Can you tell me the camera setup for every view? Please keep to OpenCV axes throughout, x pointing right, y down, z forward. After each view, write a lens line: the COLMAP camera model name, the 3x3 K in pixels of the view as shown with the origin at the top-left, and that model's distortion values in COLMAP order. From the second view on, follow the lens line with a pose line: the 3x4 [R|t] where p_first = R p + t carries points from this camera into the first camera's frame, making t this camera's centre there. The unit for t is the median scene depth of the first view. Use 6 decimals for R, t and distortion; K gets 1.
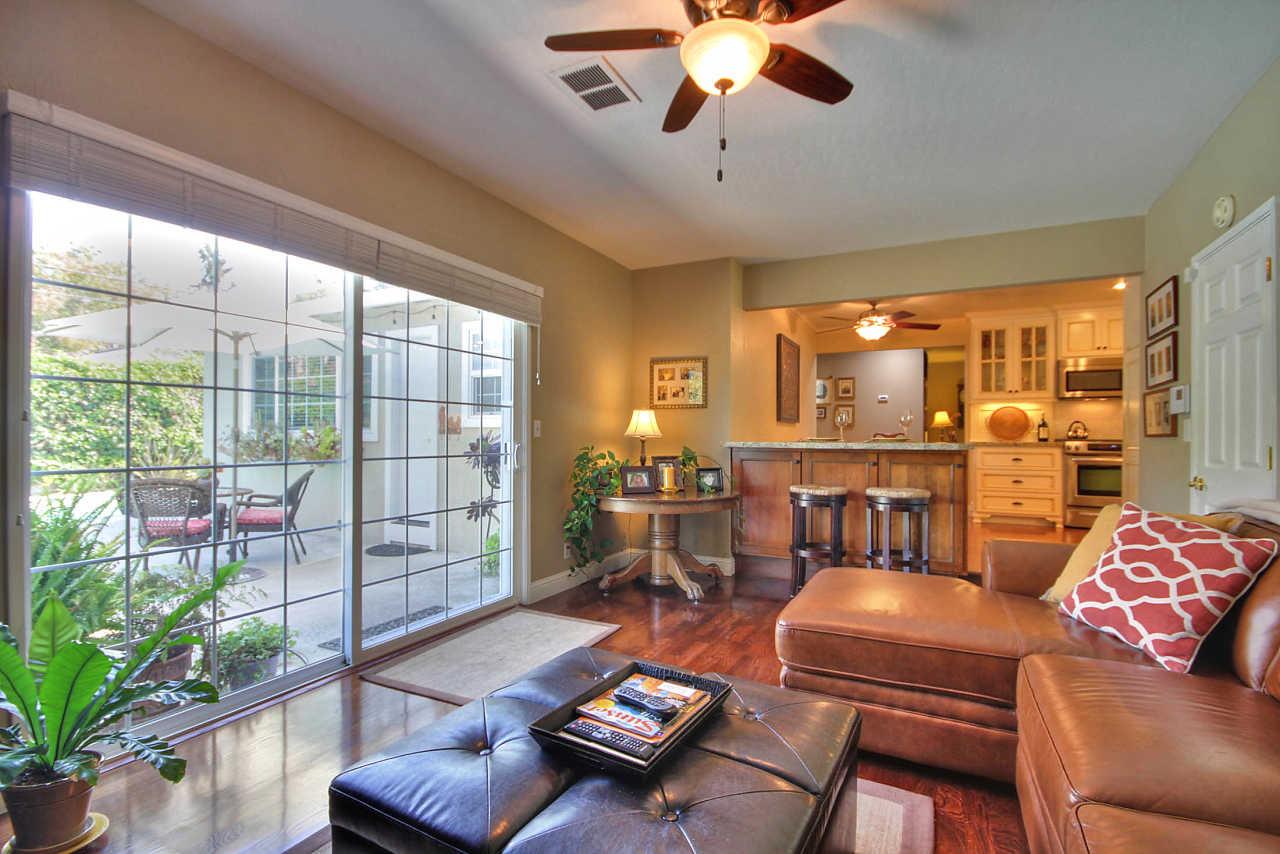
lens RADIAL K [[598.5, 0, 639.5], [0, 598.5, 430.7], [0, 0, 1]] dist [0.010488, -0.007562]
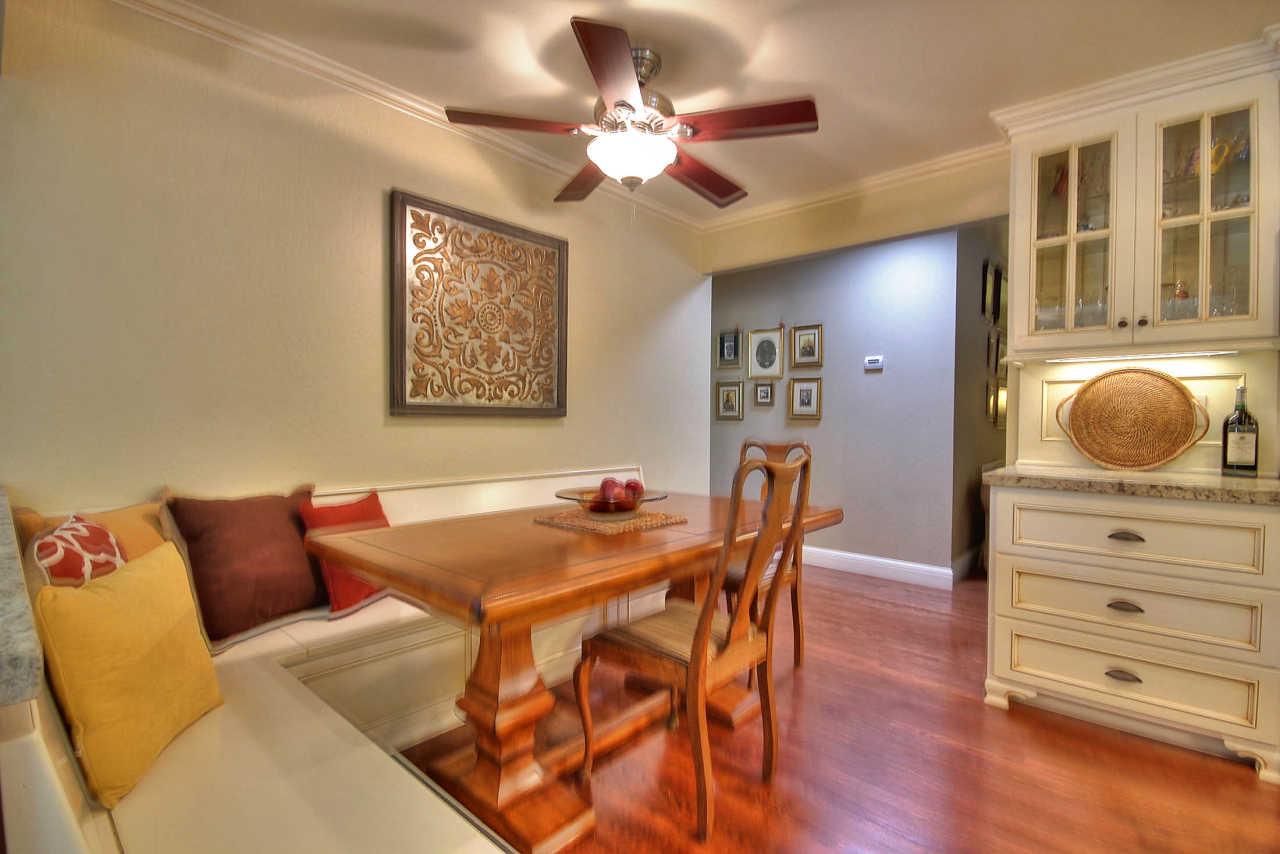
lens RADIAL K [[598.5, 0, 635.4], [0, 598.5, 427.6], [0, 0, 1]] dist [0.010488, -0.007562]
pose [[0.961912, 0.006576, -0.273280, 0.592102], [-0.000640, 0.999762, 0.021805, -0.019359], [0.273358, -0.020800, 0.961687, 0.795518]]
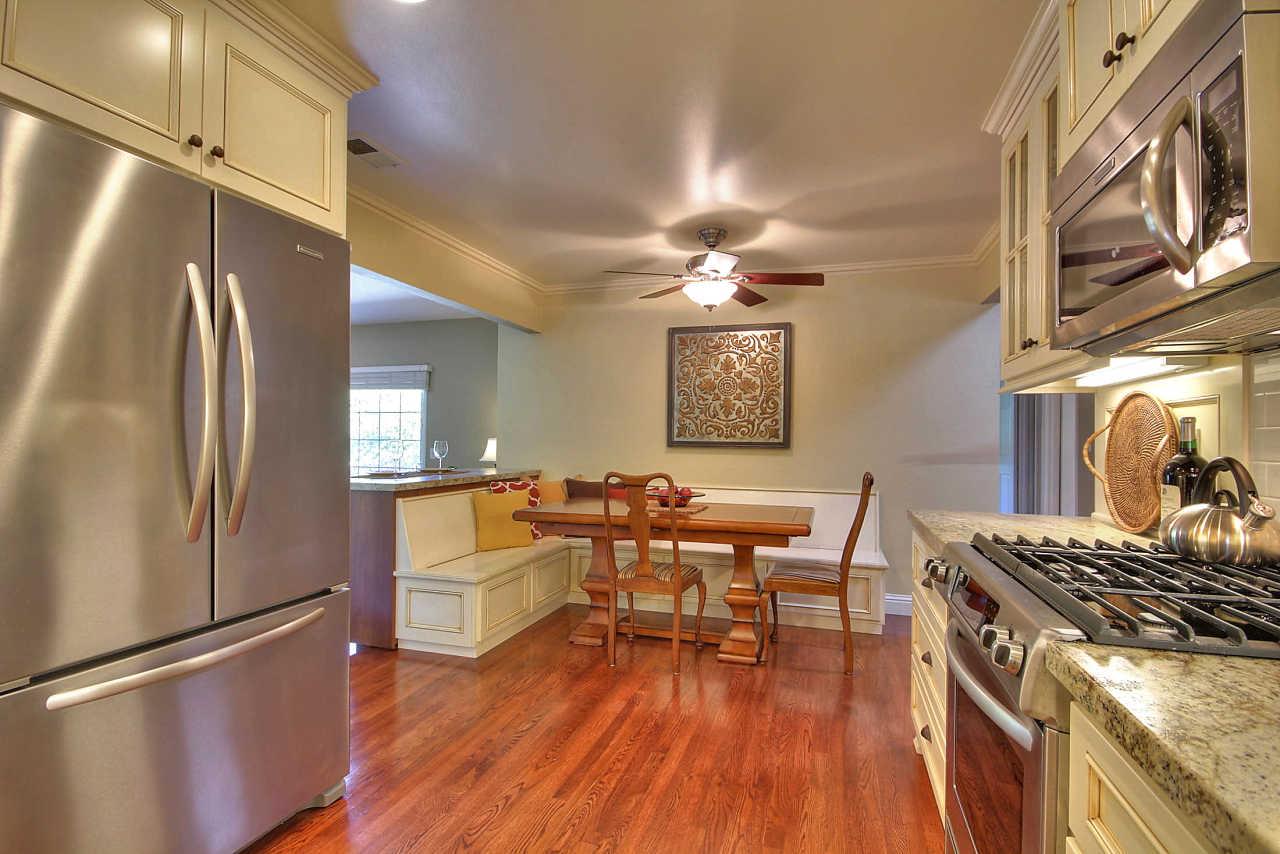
lens RADIAL K [[598.5, 0, 639.5], [0, 598.5, 431.4], [0, 0, 1]] dist [0.010488, -0.007562]
pose [[0.138030, -0.015801, -0.990302, 1.170737], [0.002251, 0.999875, -0.015640, -0.028440], [0.990425, -0.000071, 0.138048, 1.043186]]
